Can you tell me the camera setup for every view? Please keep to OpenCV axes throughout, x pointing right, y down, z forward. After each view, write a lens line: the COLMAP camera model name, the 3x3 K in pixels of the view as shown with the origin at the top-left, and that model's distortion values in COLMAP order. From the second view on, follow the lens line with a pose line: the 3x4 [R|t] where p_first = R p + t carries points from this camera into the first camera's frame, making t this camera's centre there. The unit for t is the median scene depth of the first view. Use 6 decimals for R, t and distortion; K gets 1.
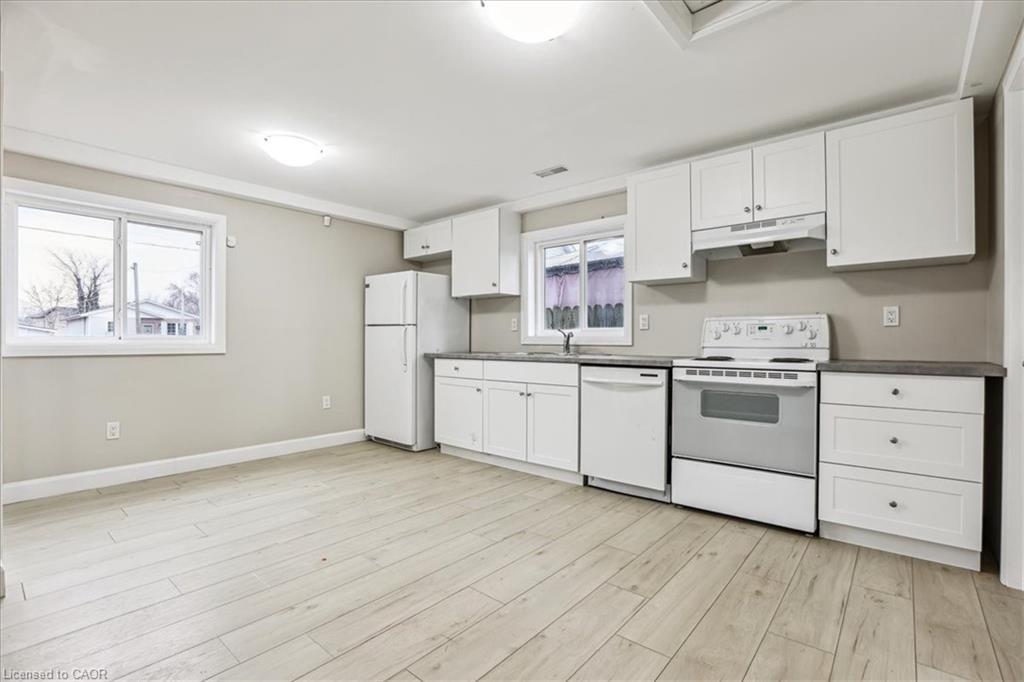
lens RADIAL K [[481.5, 0, 513.8], [0, 481.5, 336.2], [0, 0, 1]] dist [-0.029513, 0.010208]
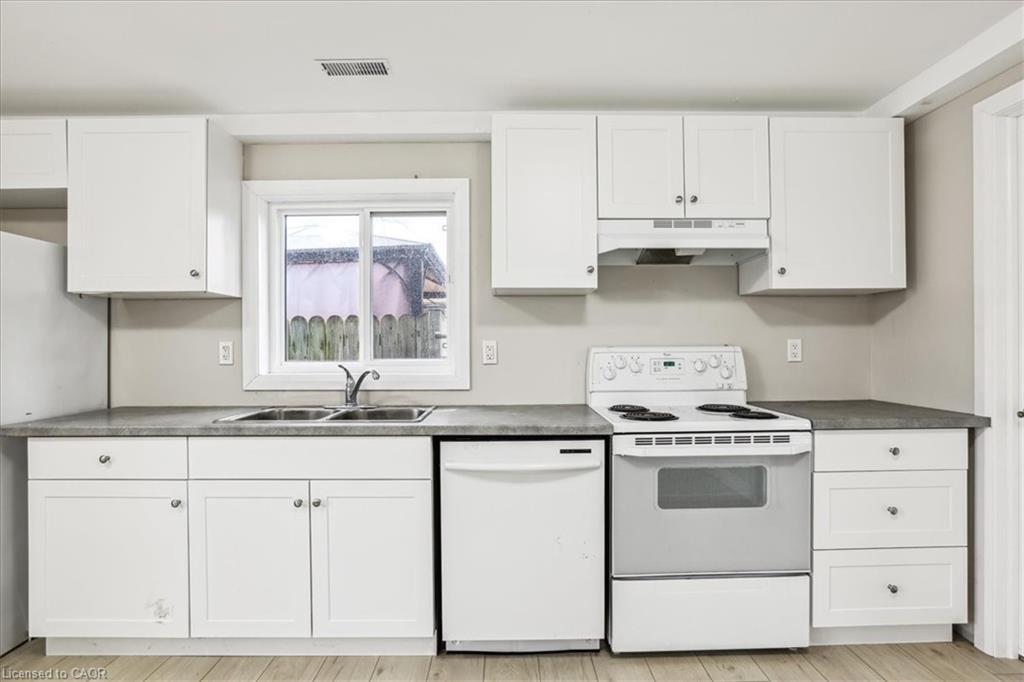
lens RADIAL K [[523.7, 0, 513.4], [0, 523.7, 344.3], [0, 0, 1]] dist [-0.036246, 0.014210]
pose [[0.755688, -0.003368, 0.654923, -0.191187], [0.002348, 0.999994, 0.002434, -0.049722], [-0.654928, -0.000302, 0.755692, 0.541173]]
